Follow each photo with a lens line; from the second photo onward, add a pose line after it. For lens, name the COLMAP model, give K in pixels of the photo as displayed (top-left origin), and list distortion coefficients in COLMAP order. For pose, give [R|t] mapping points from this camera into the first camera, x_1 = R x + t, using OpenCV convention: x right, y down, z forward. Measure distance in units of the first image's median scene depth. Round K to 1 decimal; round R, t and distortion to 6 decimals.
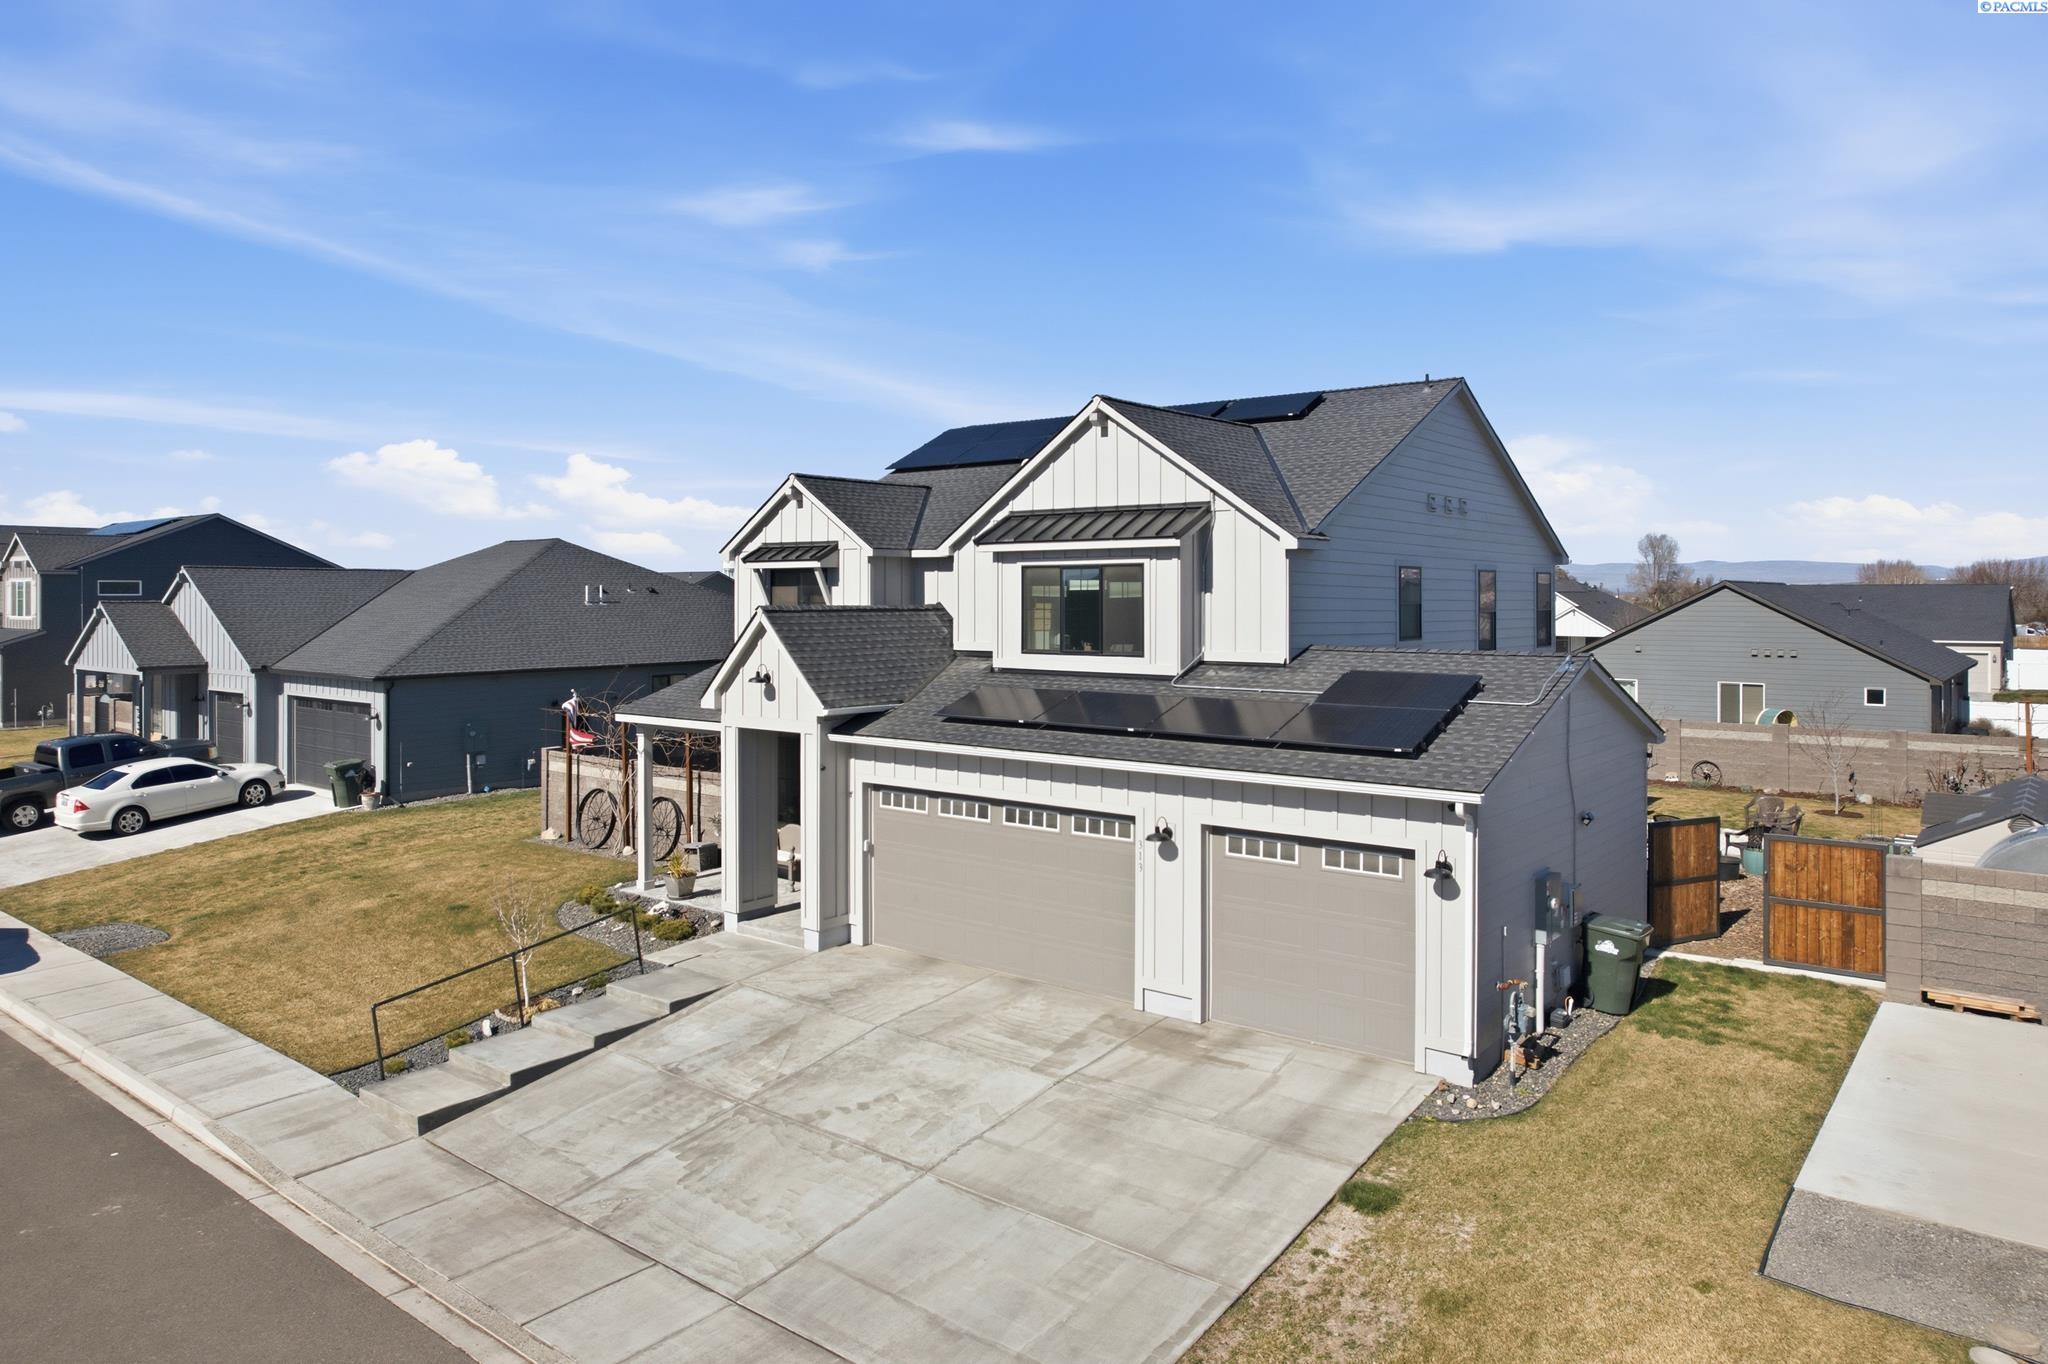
lens RADIAL K [[1347.8, 0, 1028.7], [0, 1347.8, 547.5], [0, 0, 1]] dist [-0.060393, 0.045075]
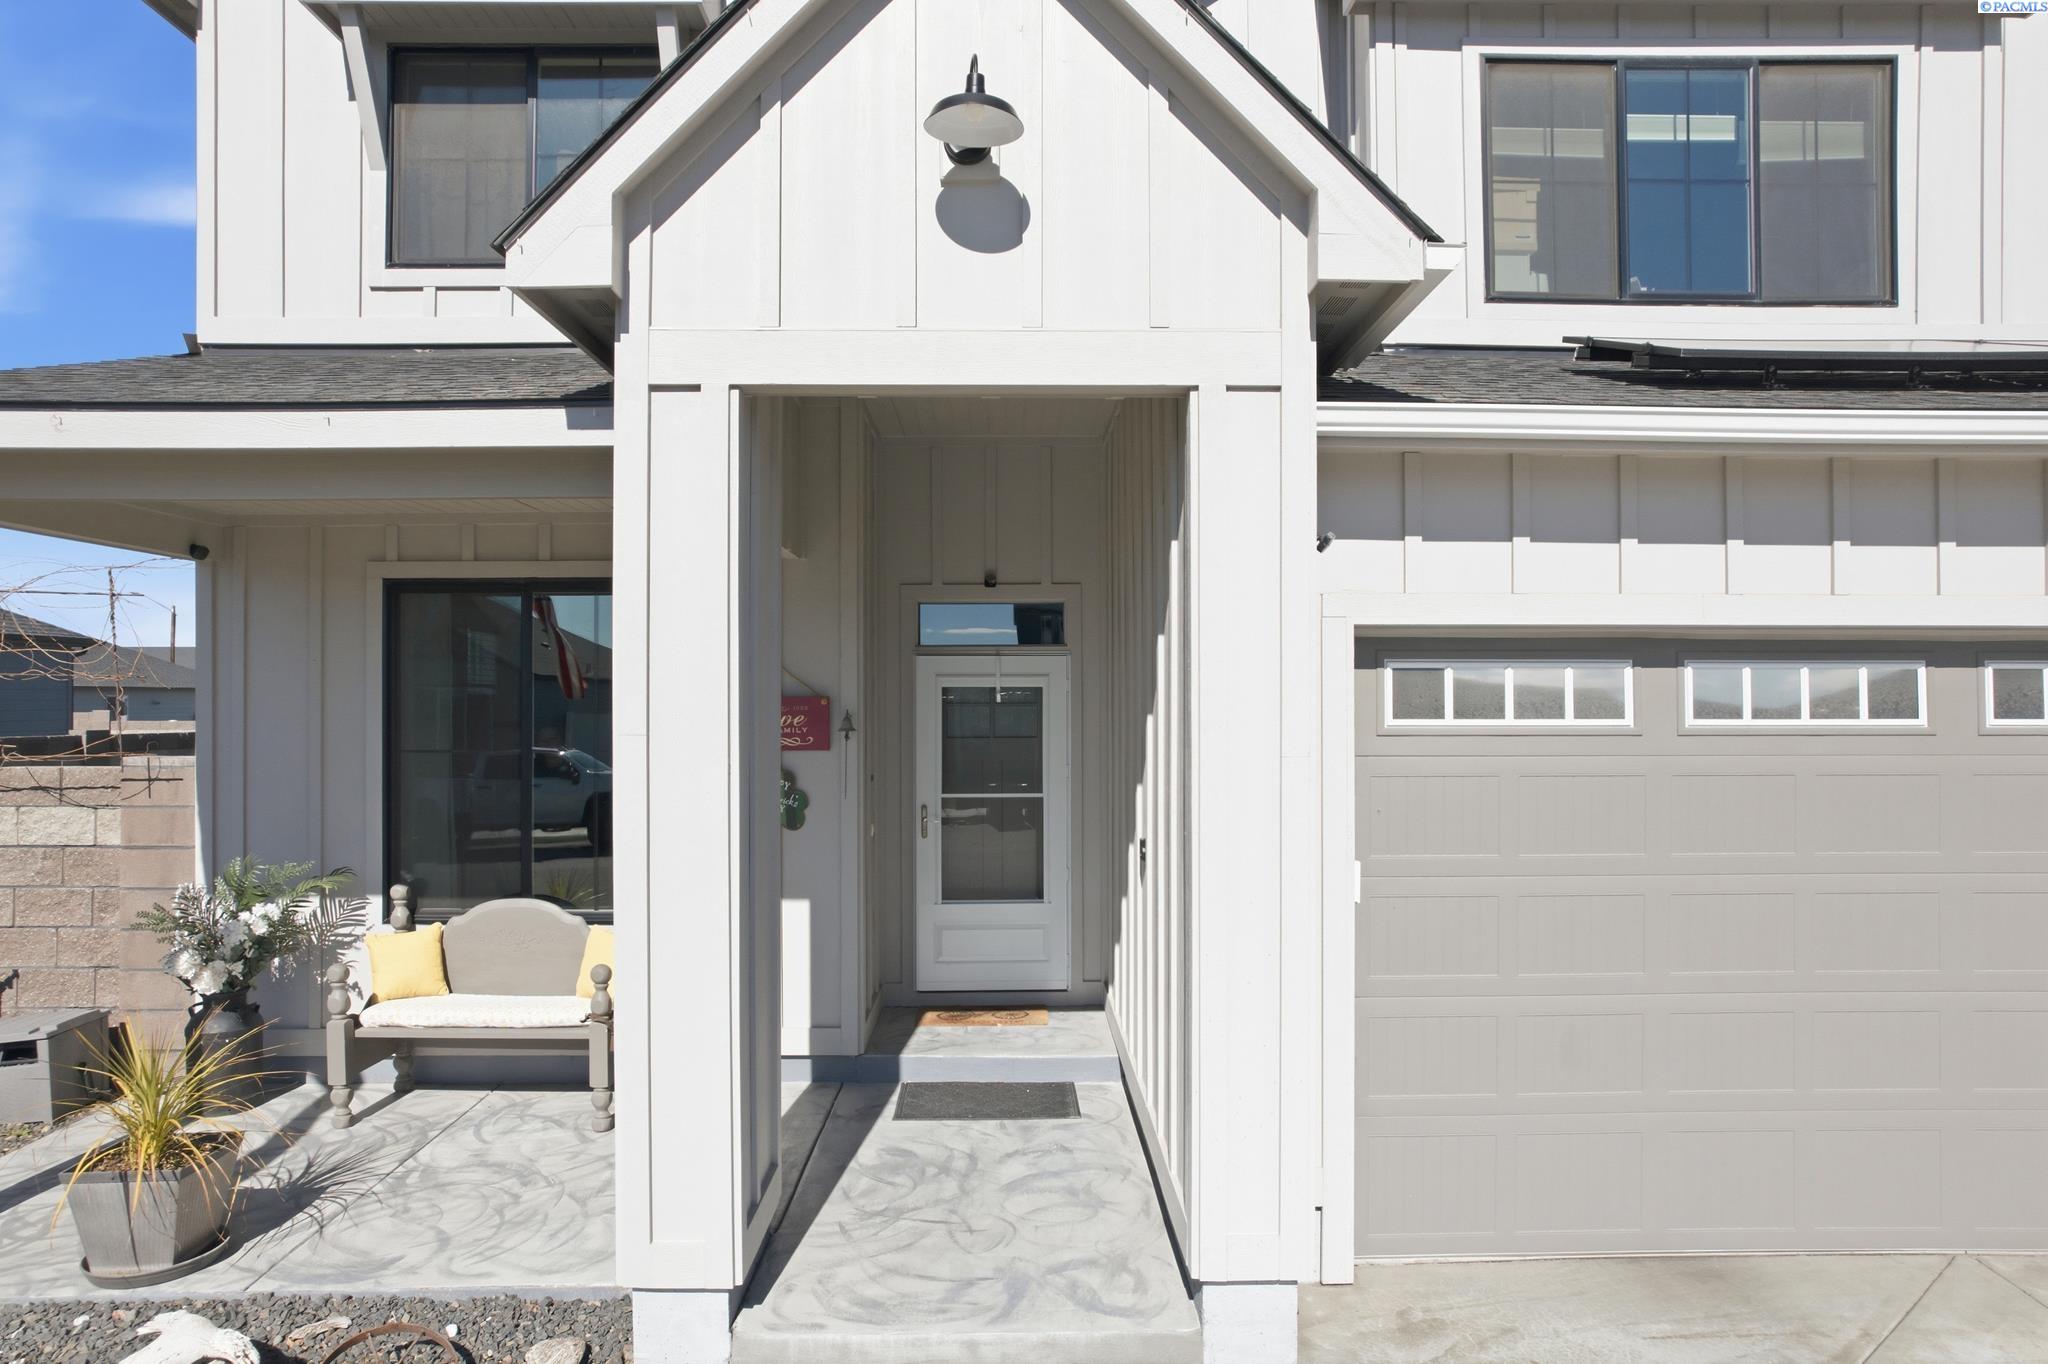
lens RADIAL K [[1310.0, 0, 1035.4], [0, 1310.0, 687.1], [0, 0, 1]] dist [-0.062070, 0.056378]
pose [[0.770351, 0.004528, 0.637605, -0.375741], [-0.022640, 0.999538, 0.020256, 0.211890], [-0.637219, -0.030040, 0.770097, 0.991295]]
